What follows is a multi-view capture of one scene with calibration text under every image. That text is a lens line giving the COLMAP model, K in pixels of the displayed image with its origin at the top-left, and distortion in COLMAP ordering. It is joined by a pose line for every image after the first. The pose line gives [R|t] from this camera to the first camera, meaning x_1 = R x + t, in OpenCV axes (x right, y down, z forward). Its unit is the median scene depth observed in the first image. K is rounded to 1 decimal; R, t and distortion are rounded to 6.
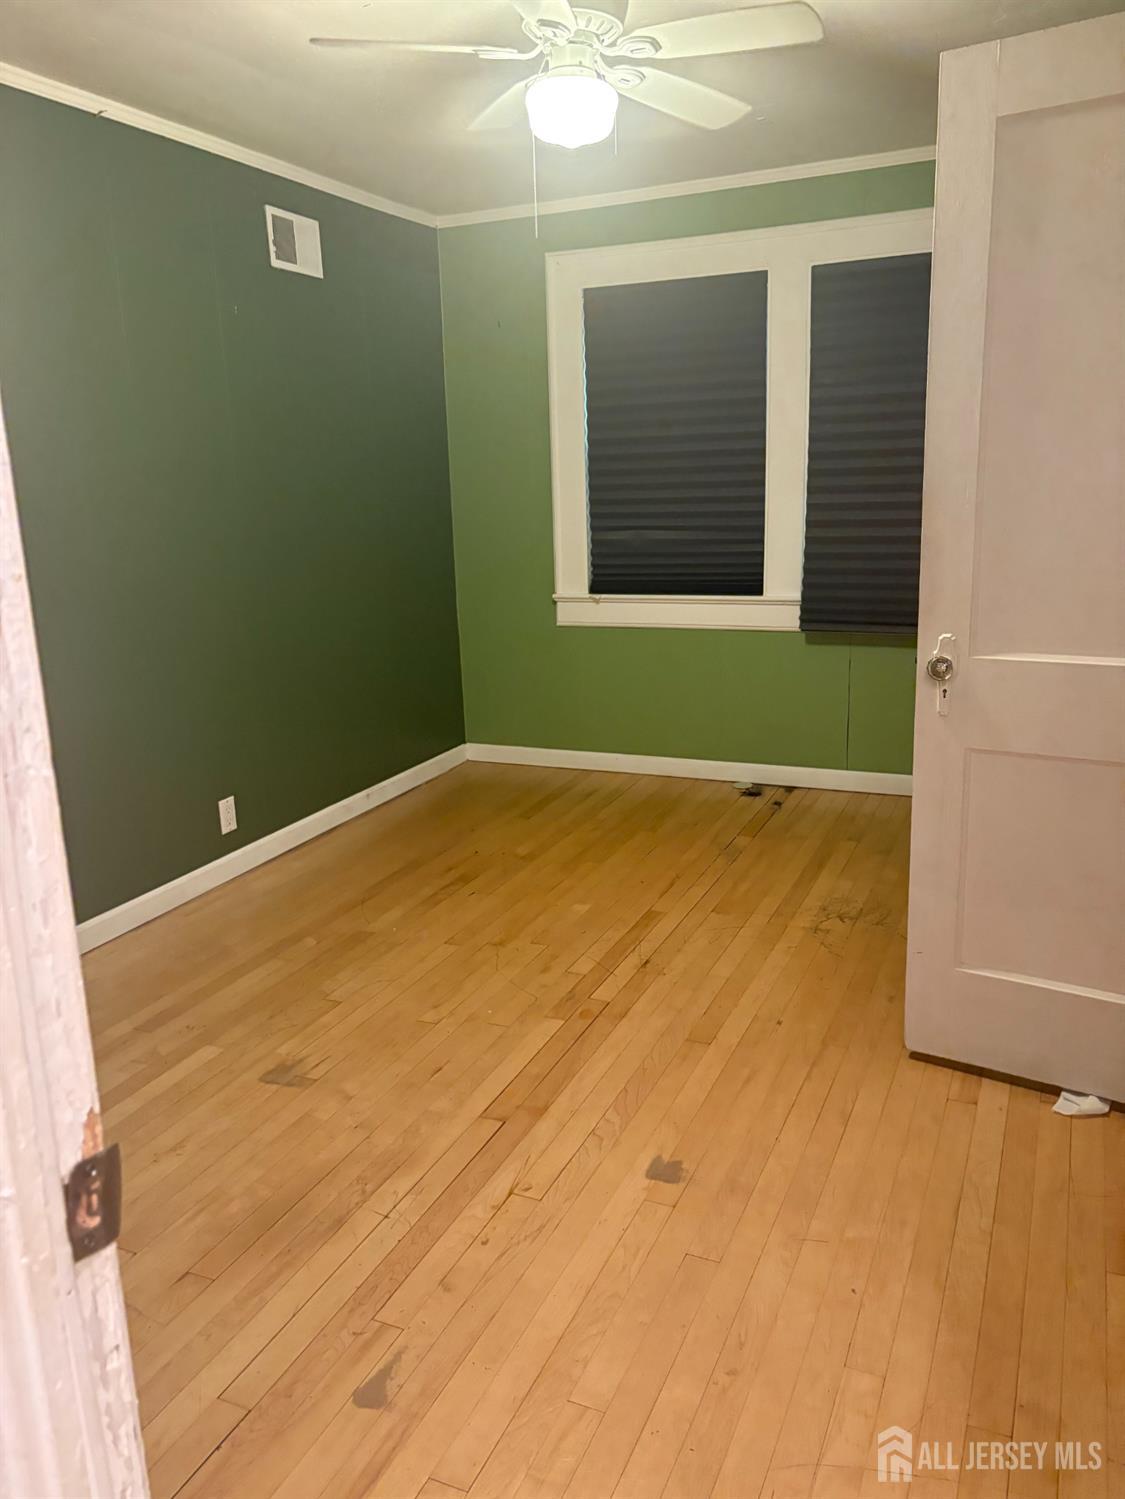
lens RADIAL K [[1145.2, 0, 558.4], [0, 1145.2, 747.4], [0, 0, 1]] dist [0.046388, -0.048303]
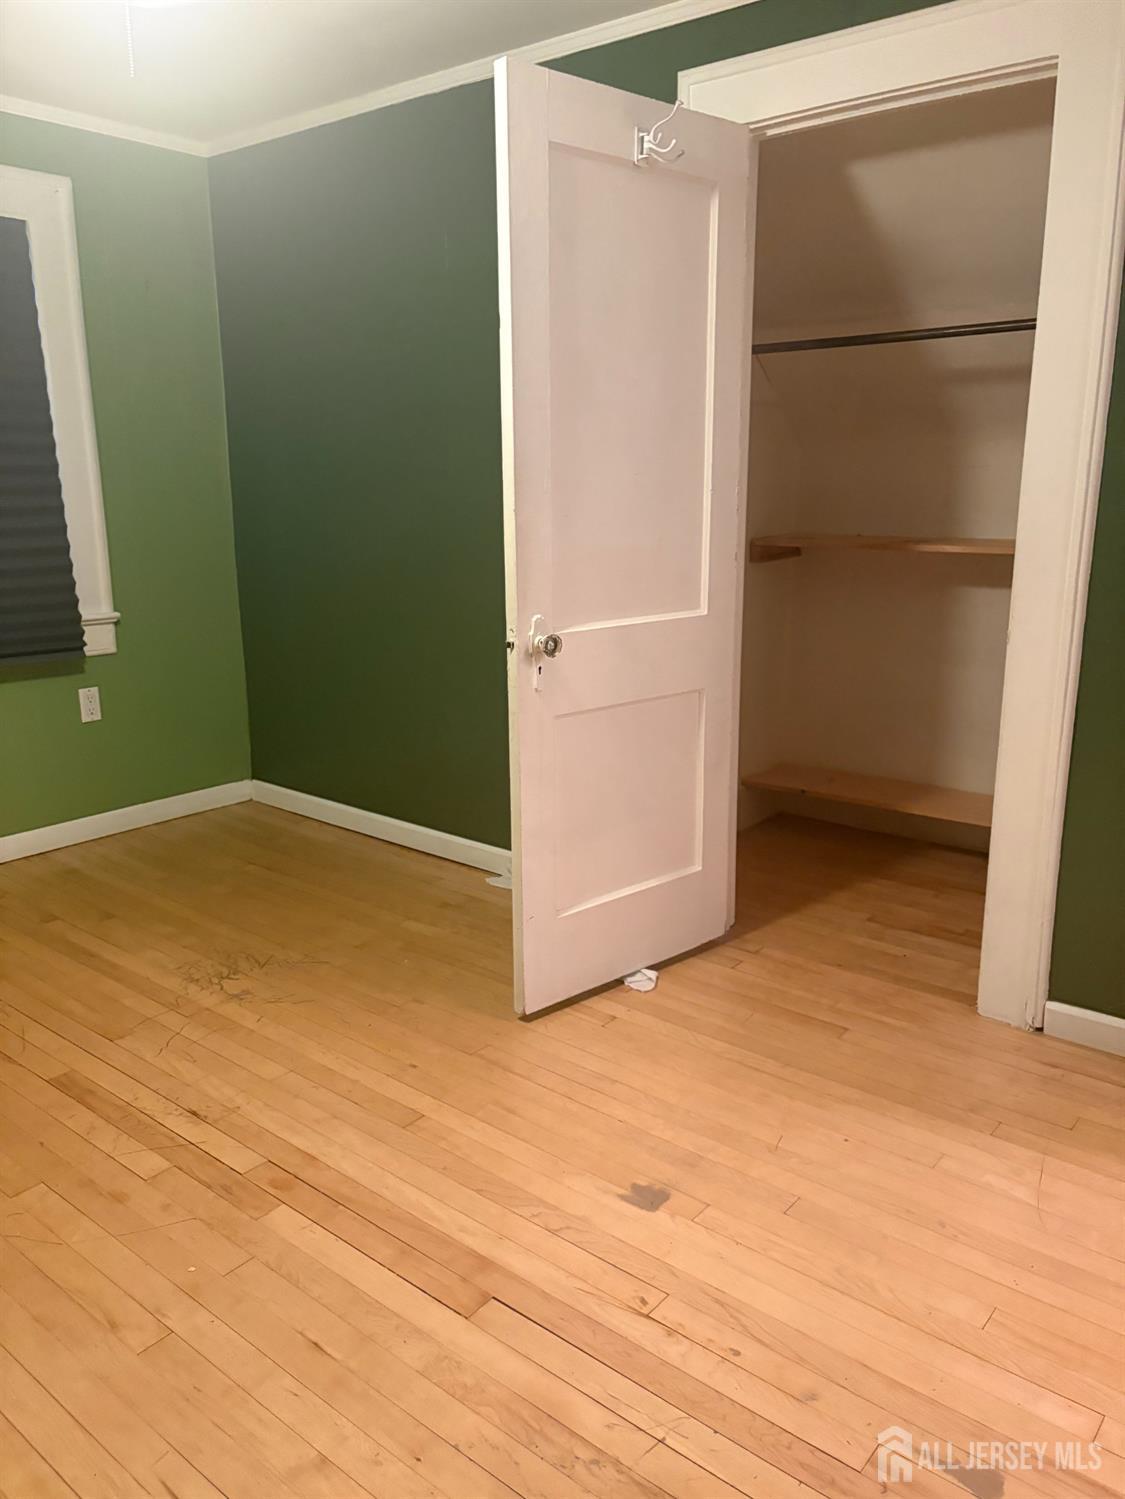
lens RADIAL K [[1145.2, 0, 557.6], [0, 1145.2, 754.2], [0, 0, 1]] dist [0.046388, -0.048303]
pose [[0.274236, -0.206437, 0.939244, -0.638108], [0.228839, 0.962640, 0.144764, -0.114509], [-0.934038, 0.175236, 0.311231, 0.619802]]
